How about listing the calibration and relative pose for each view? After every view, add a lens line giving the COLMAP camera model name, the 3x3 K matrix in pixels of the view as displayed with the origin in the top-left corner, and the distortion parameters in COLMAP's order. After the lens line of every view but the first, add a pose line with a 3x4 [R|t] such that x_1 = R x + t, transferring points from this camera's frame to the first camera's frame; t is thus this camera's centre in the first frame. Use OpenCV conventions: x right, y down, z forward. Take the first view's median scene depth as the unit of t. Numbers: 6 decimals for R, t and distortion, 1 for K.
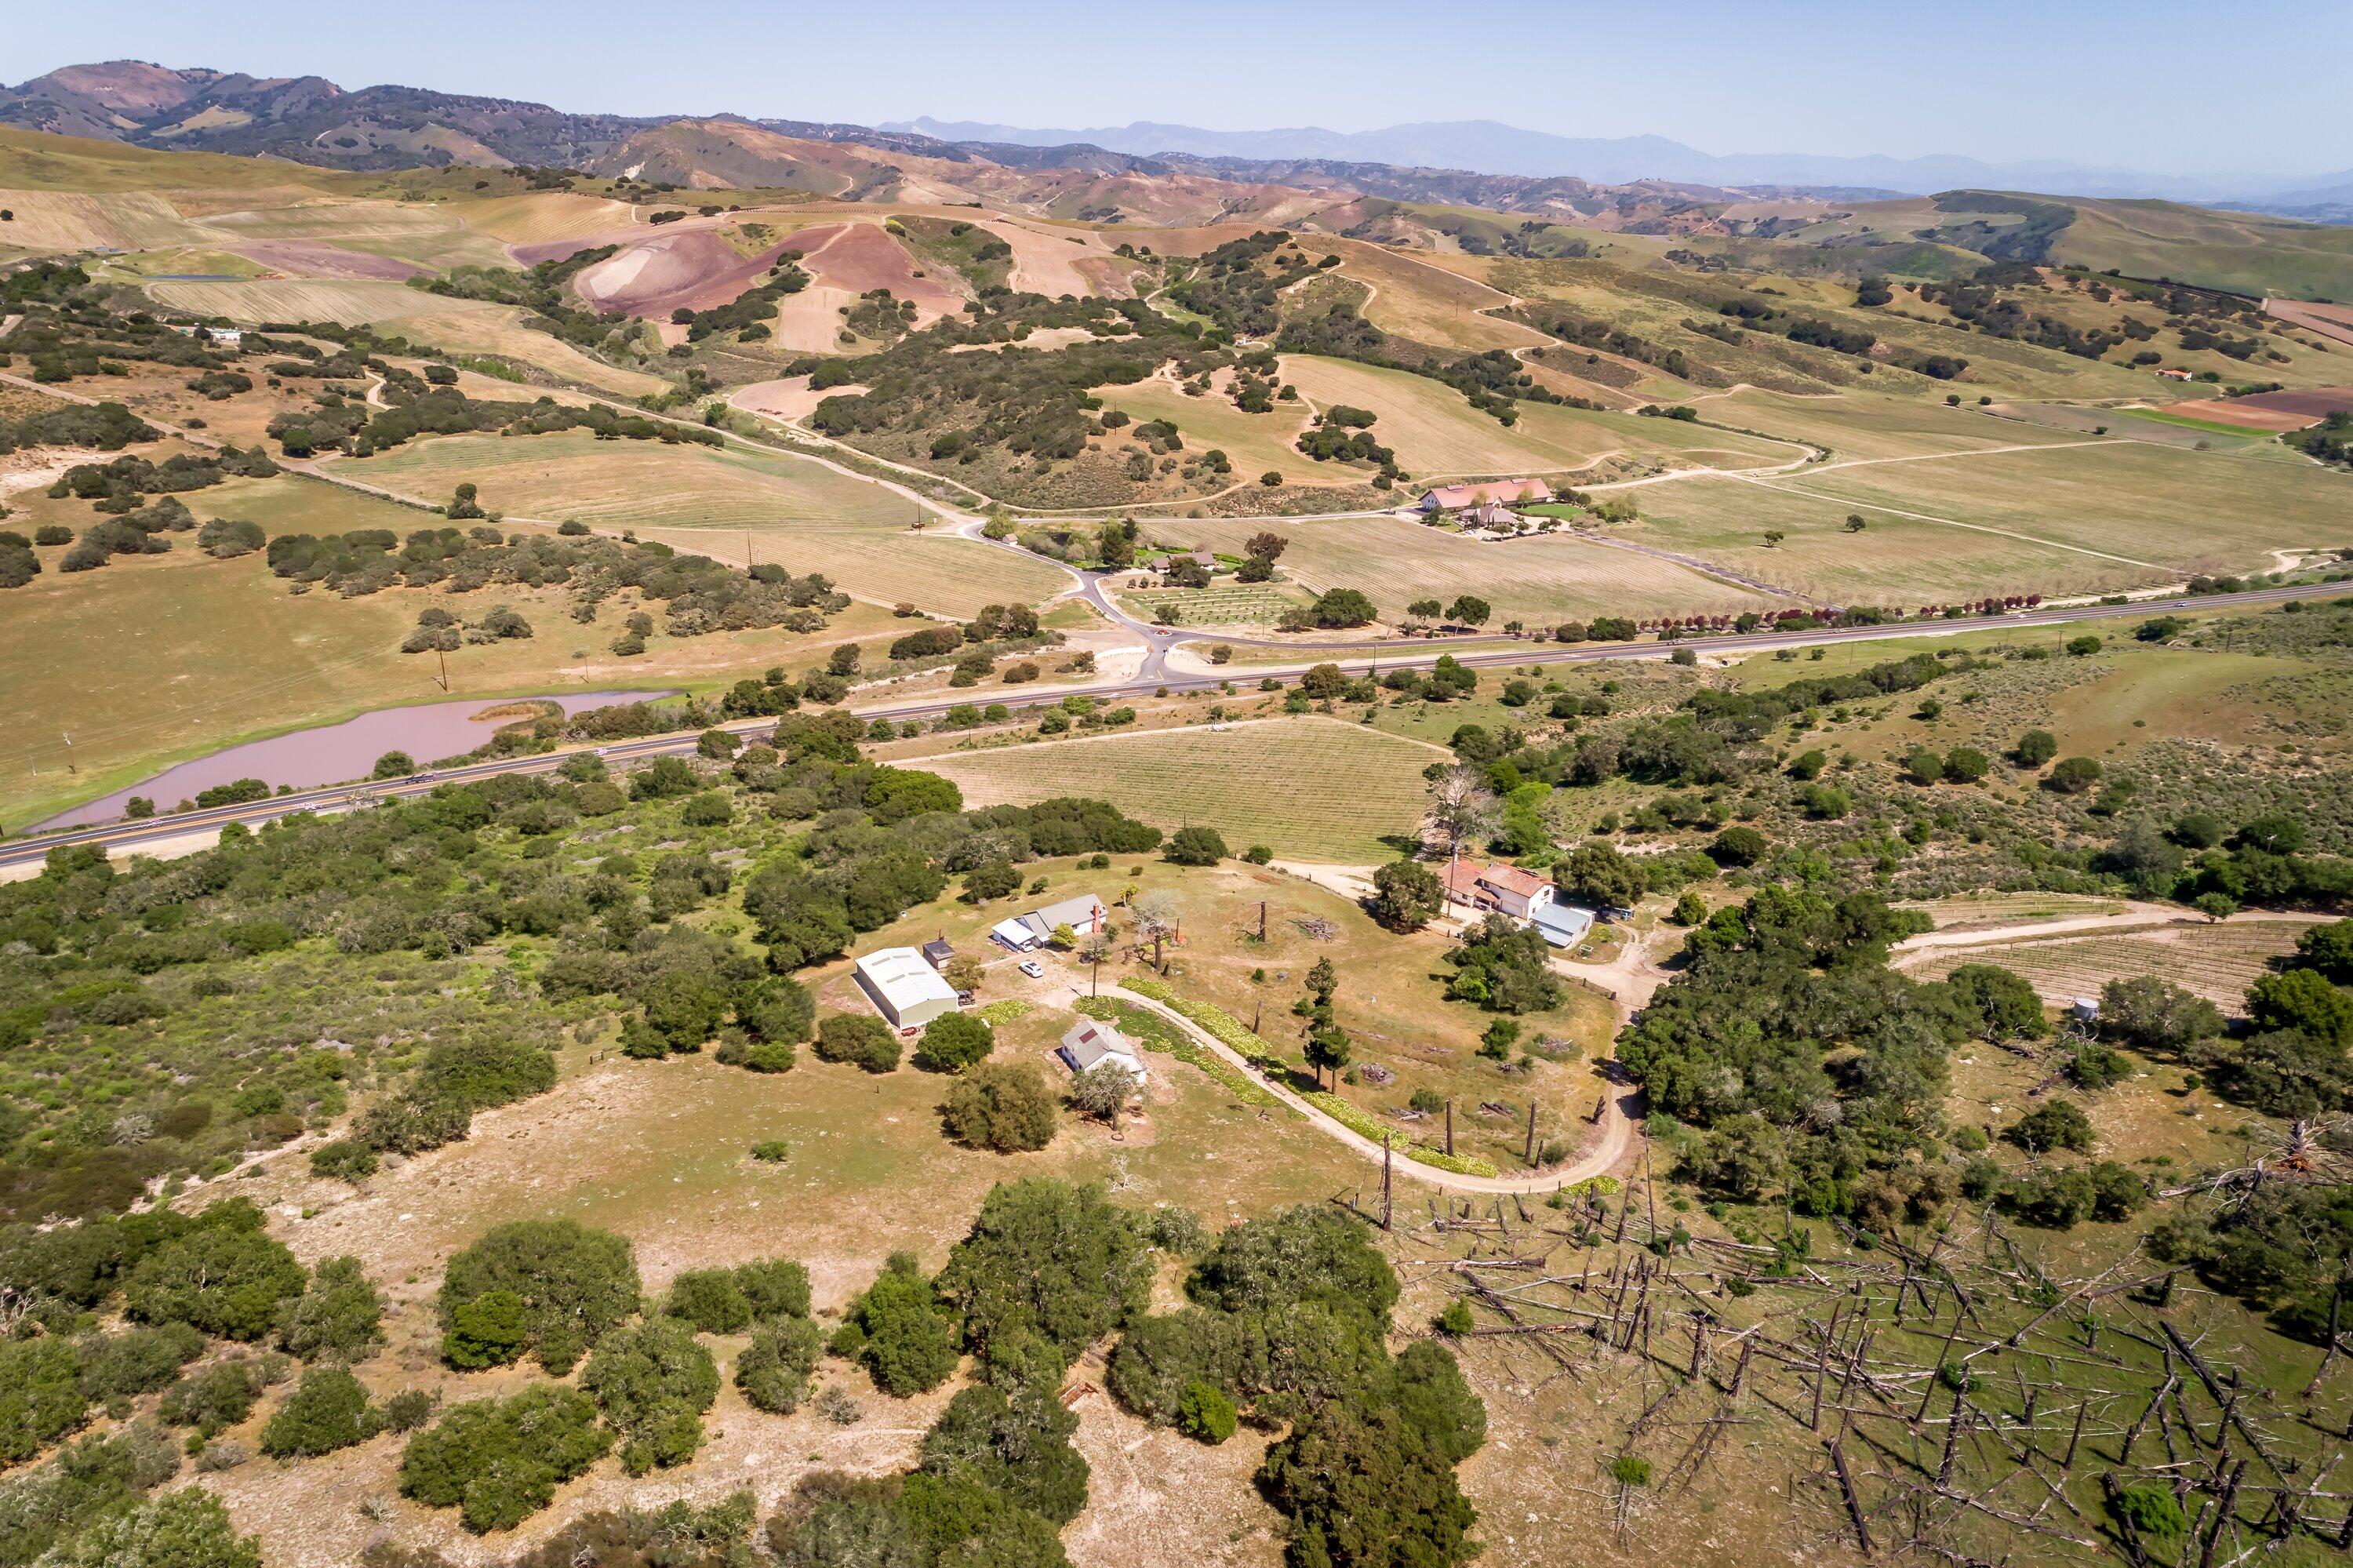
lens RADIAL K [[1581.5, 0, 1176.6], [0, 1581.5, 770.6], [0, 0, 1]] dist [0.025988, 0.011109]
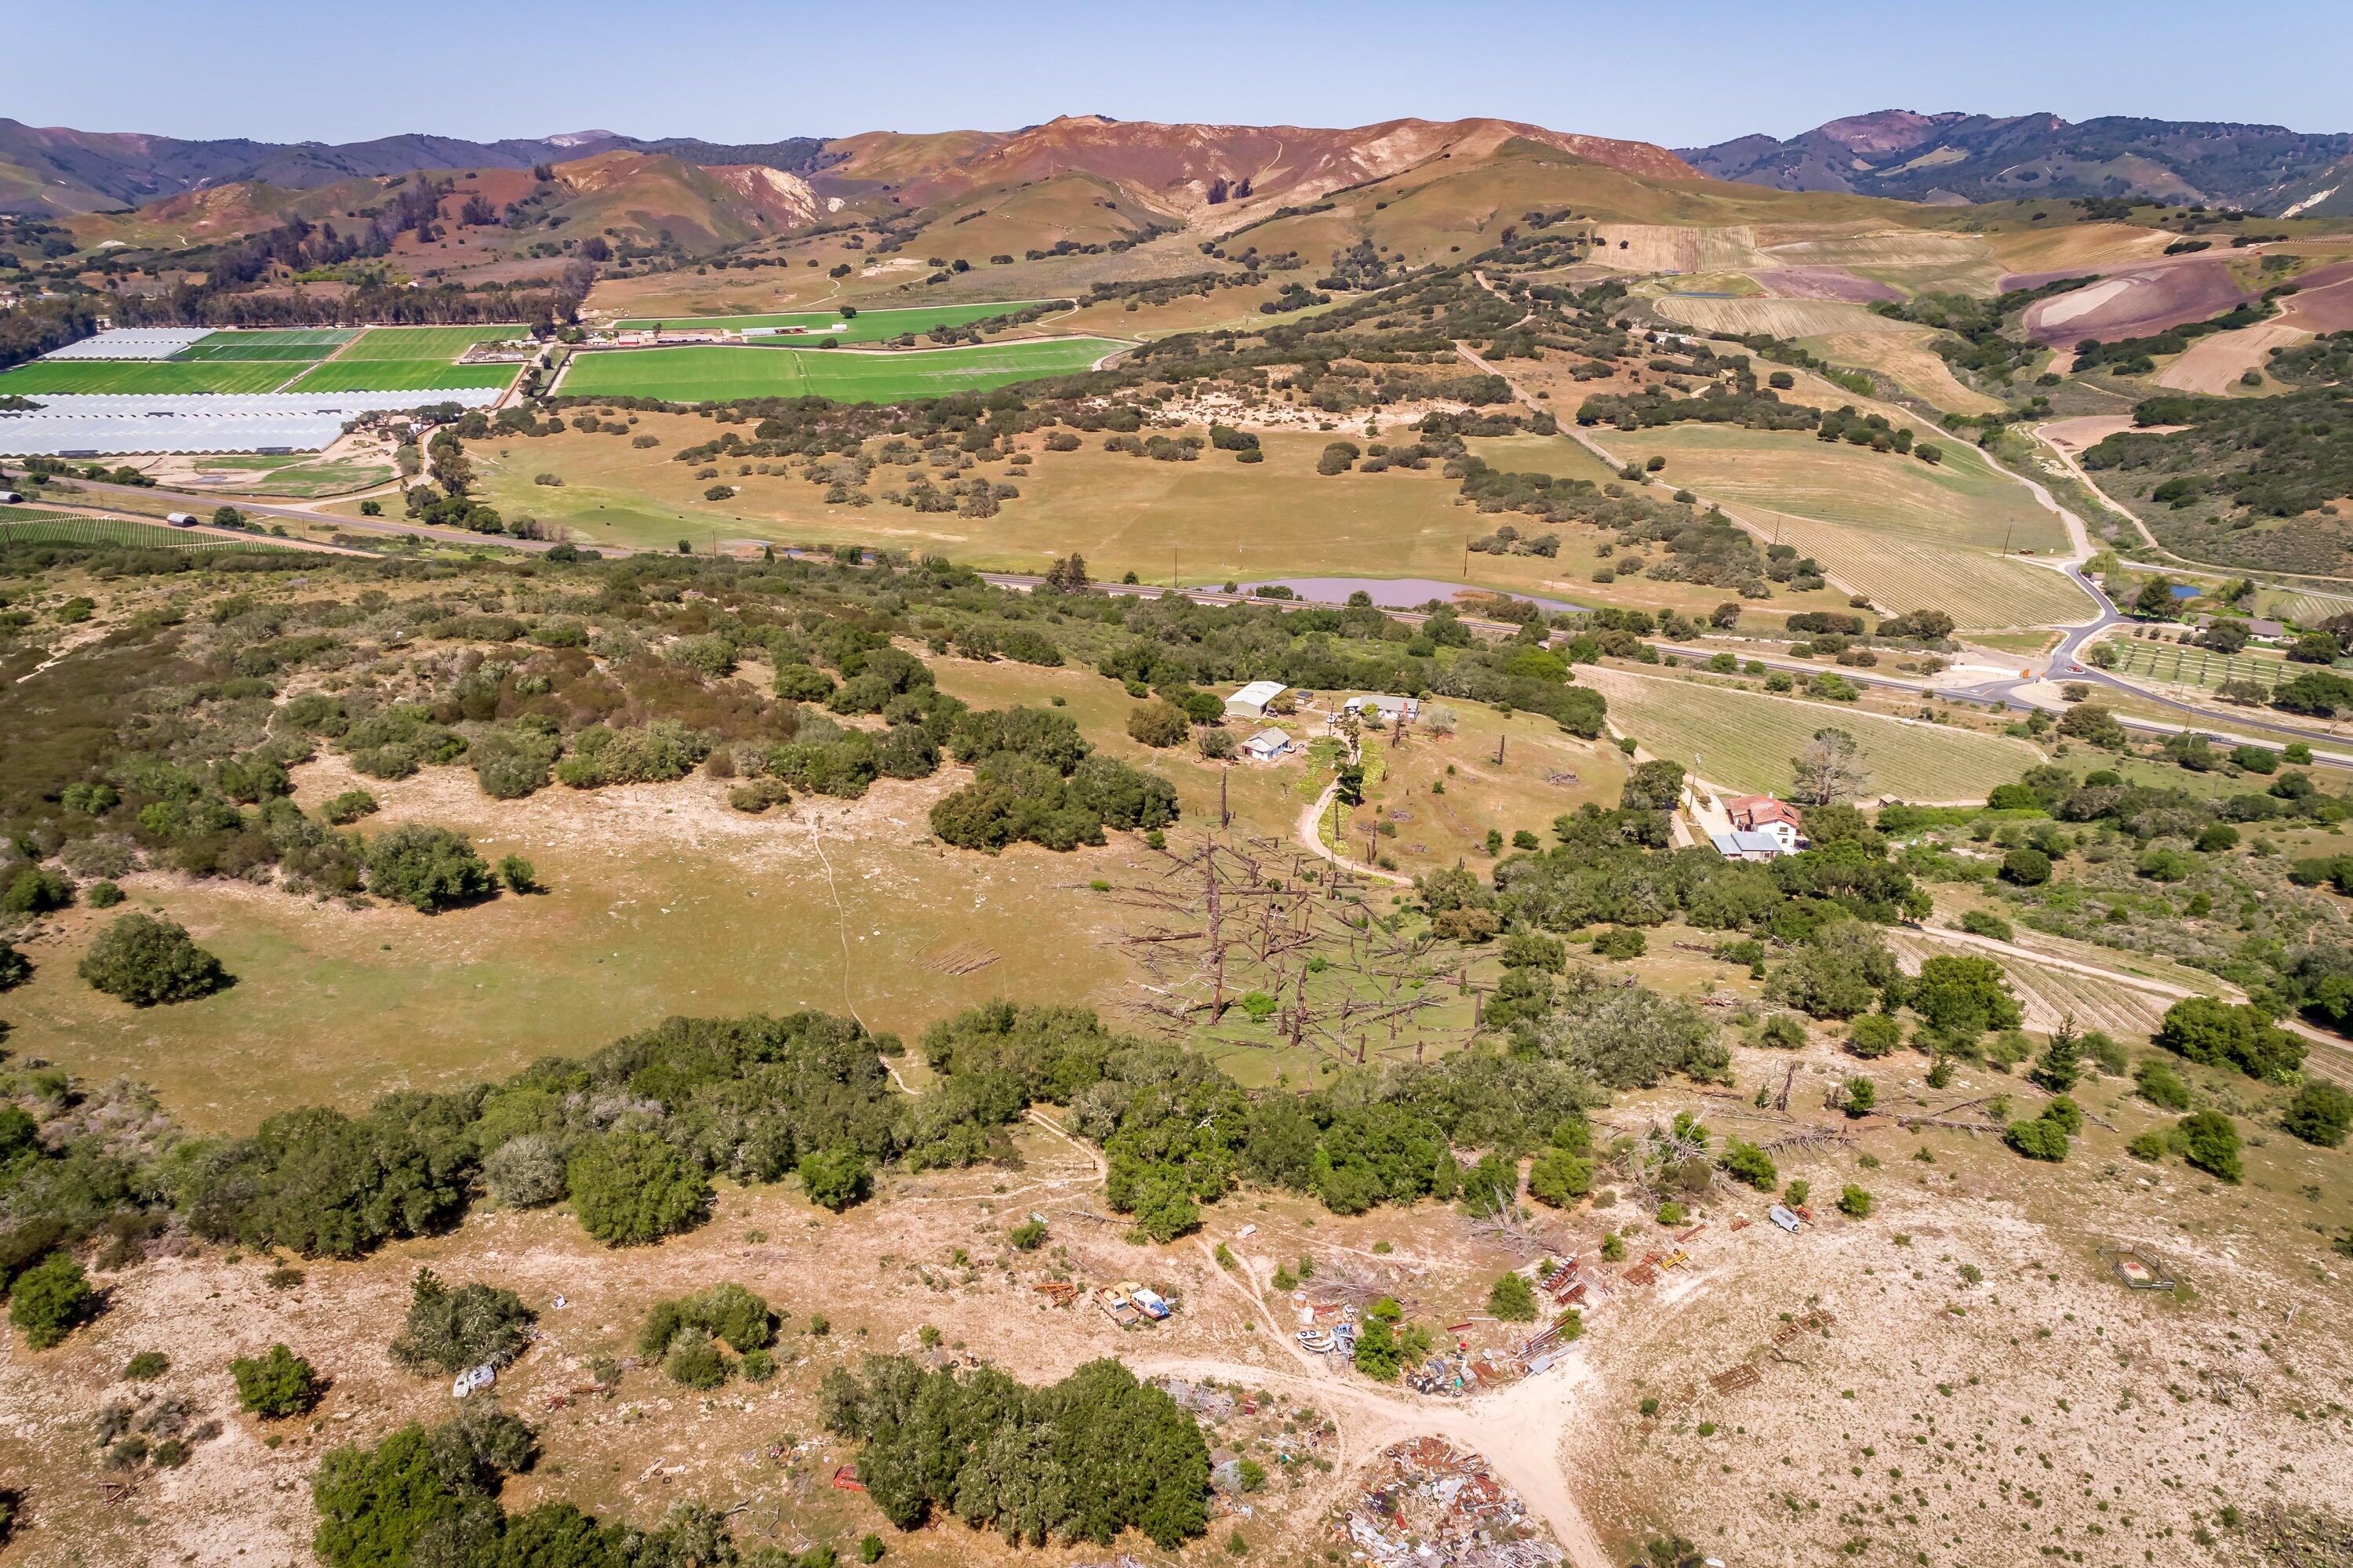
lens RADIAL K [[1576.7, 0, 1177.0], [0, 1576.7, 786.2], [0, 0, 1]] dist [0.026335, 0.009303]
pose [[0.573140, 0.283841, -0.768729, 0.280697], [-0.290224, 0.947600, 0.133504, 0.006867], [0.766342, 0.146588, 0.625486, -0.021783]]
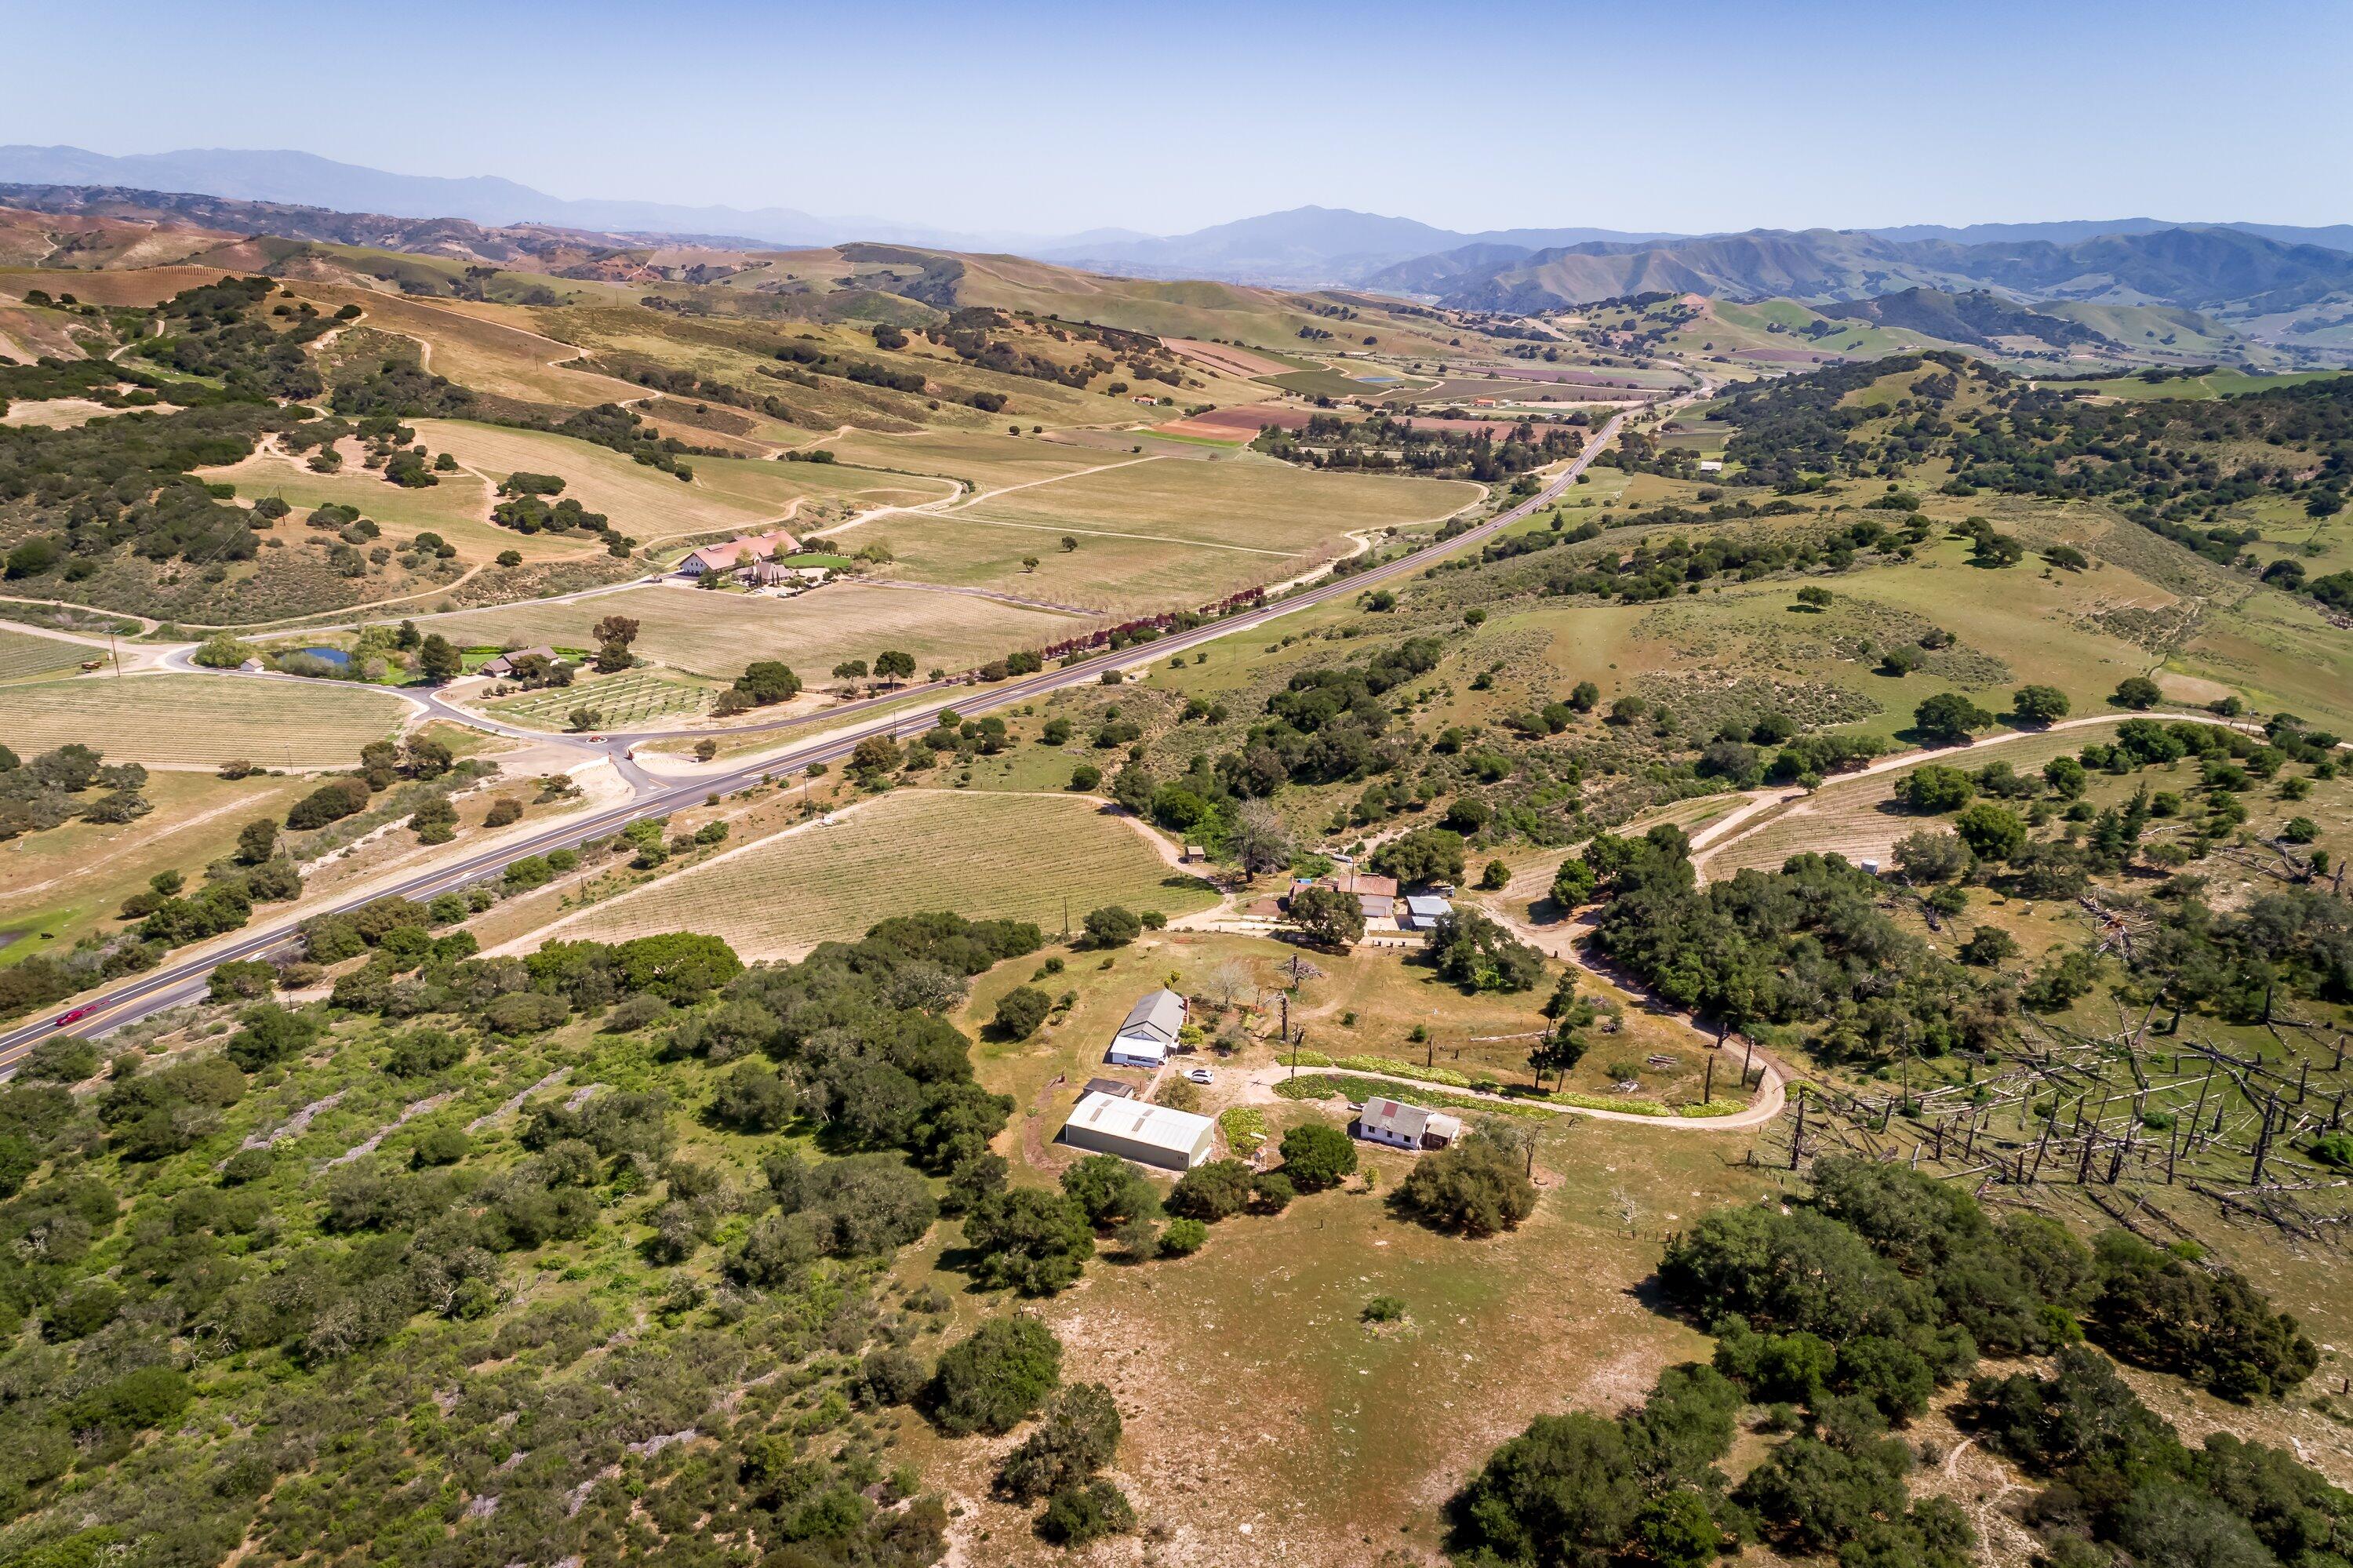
lens RADIAL K [[1581.5, 0, 1176.6], [0, 1581.5, 770.6], [0, 0, 1]] dist [0.025988, 0.011109]
pose [[0.792161, -0.185042, 0.581585, -0.167919], [0.199506, 0.979089, 0.039773, -0.025534], [-0.576783, 0.084523, 0.812513, 0.060286]]
